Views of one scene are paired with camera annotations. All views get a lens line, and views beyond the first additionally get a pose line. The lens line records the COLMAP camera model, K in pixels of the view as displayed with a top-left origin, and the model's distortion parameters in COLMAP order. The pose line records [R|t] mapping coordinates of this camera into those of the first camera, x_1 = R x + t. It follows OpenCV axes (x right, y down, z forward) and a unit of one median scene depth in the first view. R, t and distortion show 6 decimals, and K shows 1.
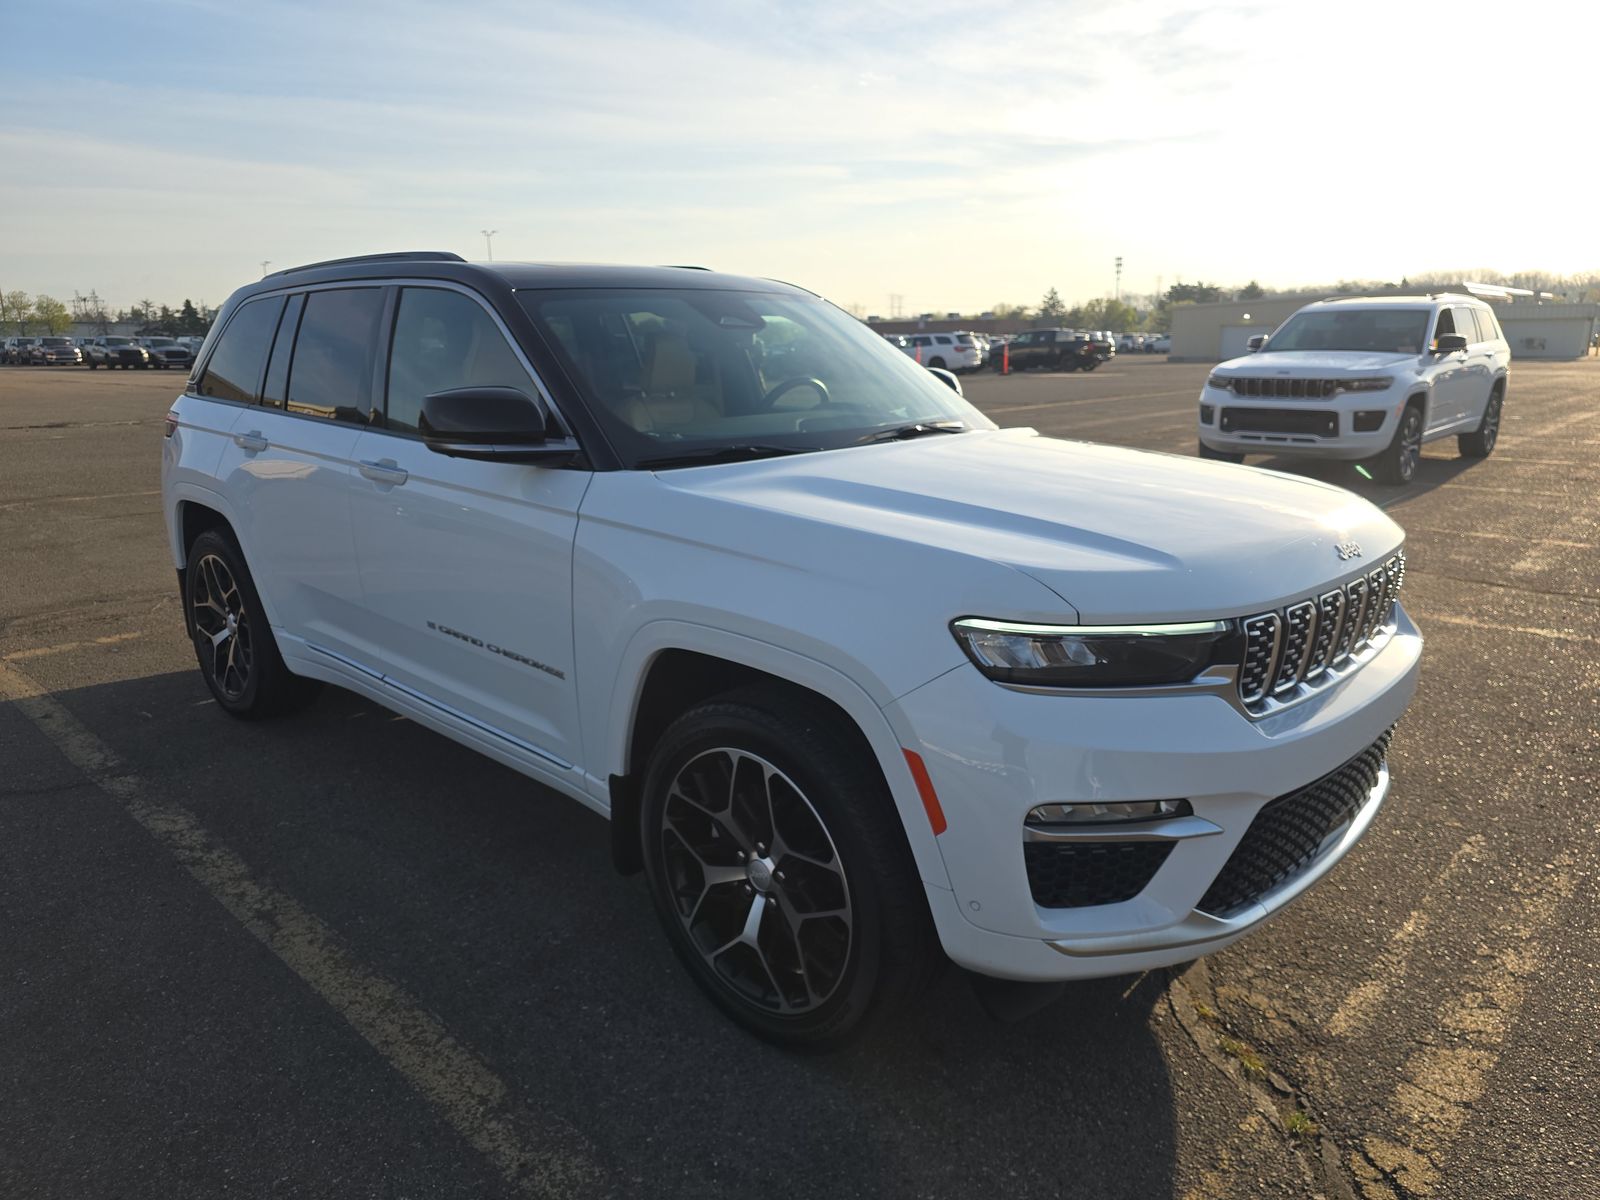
lens RADIAL K [[1104.6, 0, 792.7], [0, 1104.6, 596.7], [0, 0, 1]] dist [0.061222, -0.036024]
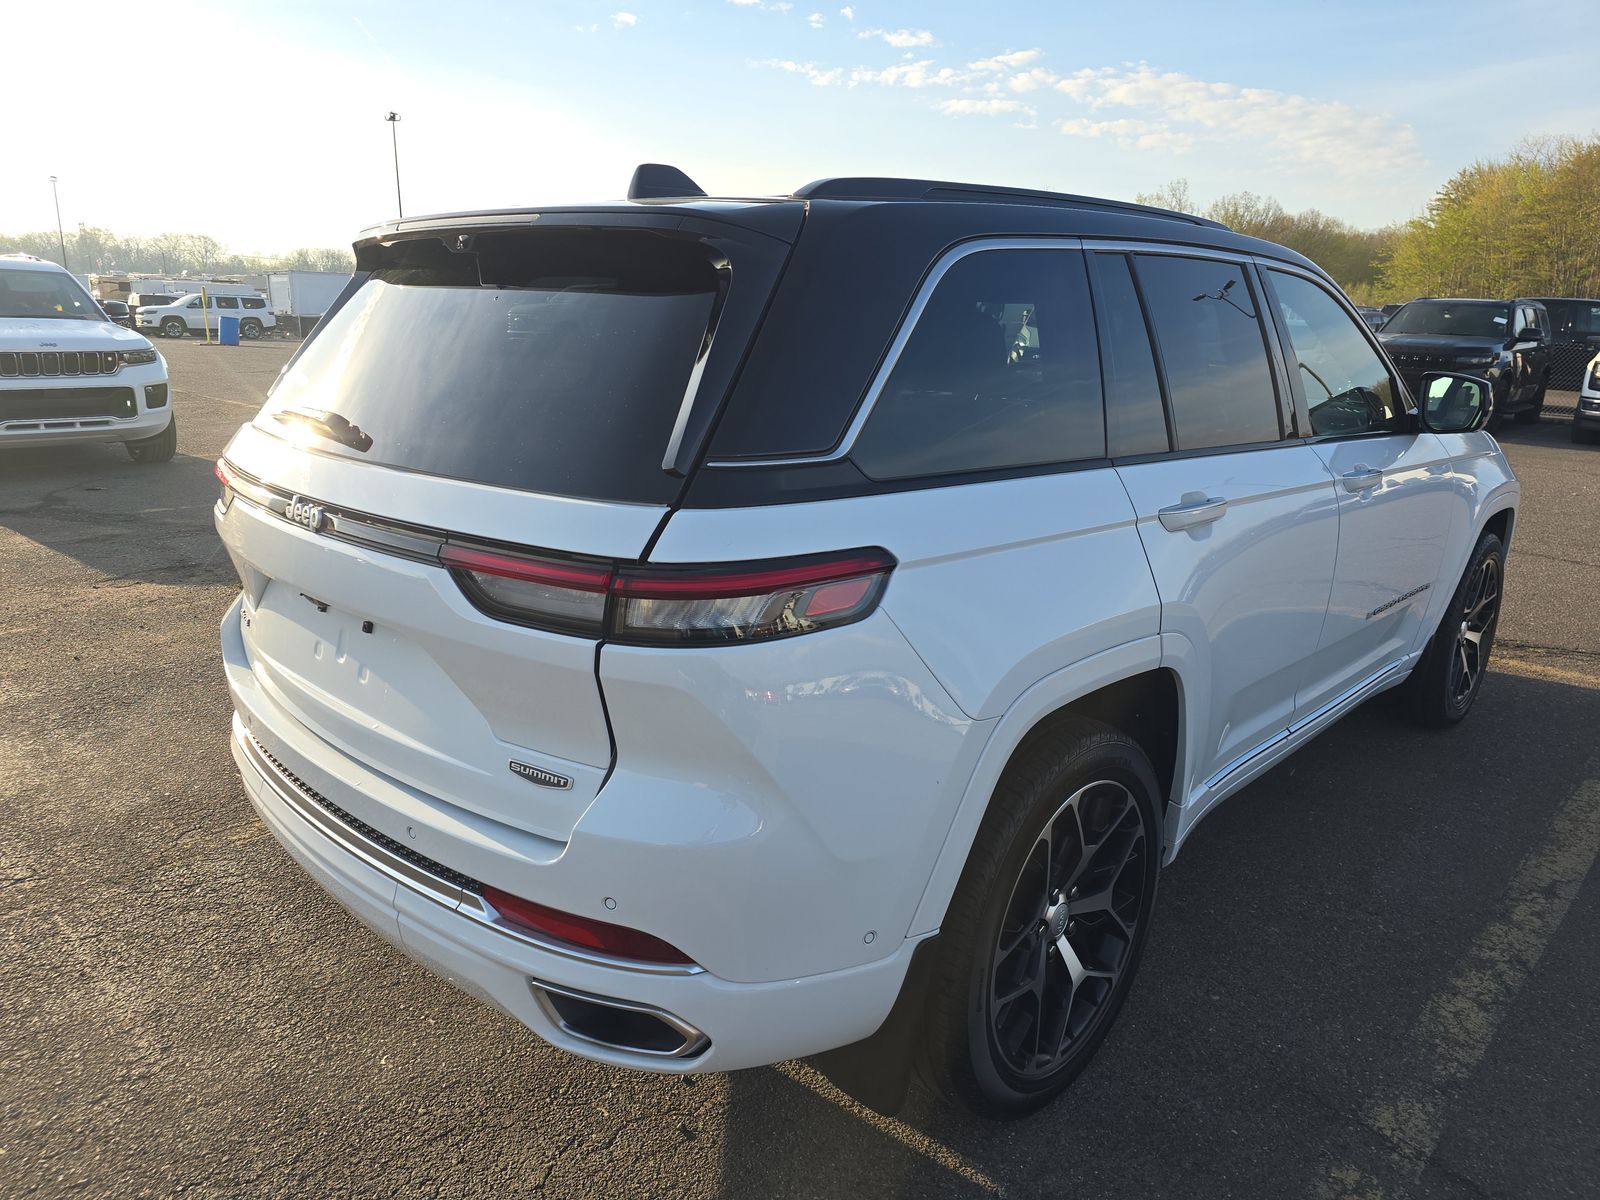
lens RADIAL K [[1104.6, 0, 792.7], [0, 1104.6, 596.7], [0, 0, 1]] dist [0.061222, -0.036024]
pose [[-0.024768, -0.245628, 0.969048, -1.039366], [0.209302, 0.946588, 0.245284, -0.280721], [-0.977537, 0.208899, 0.027965, 1.187631]]
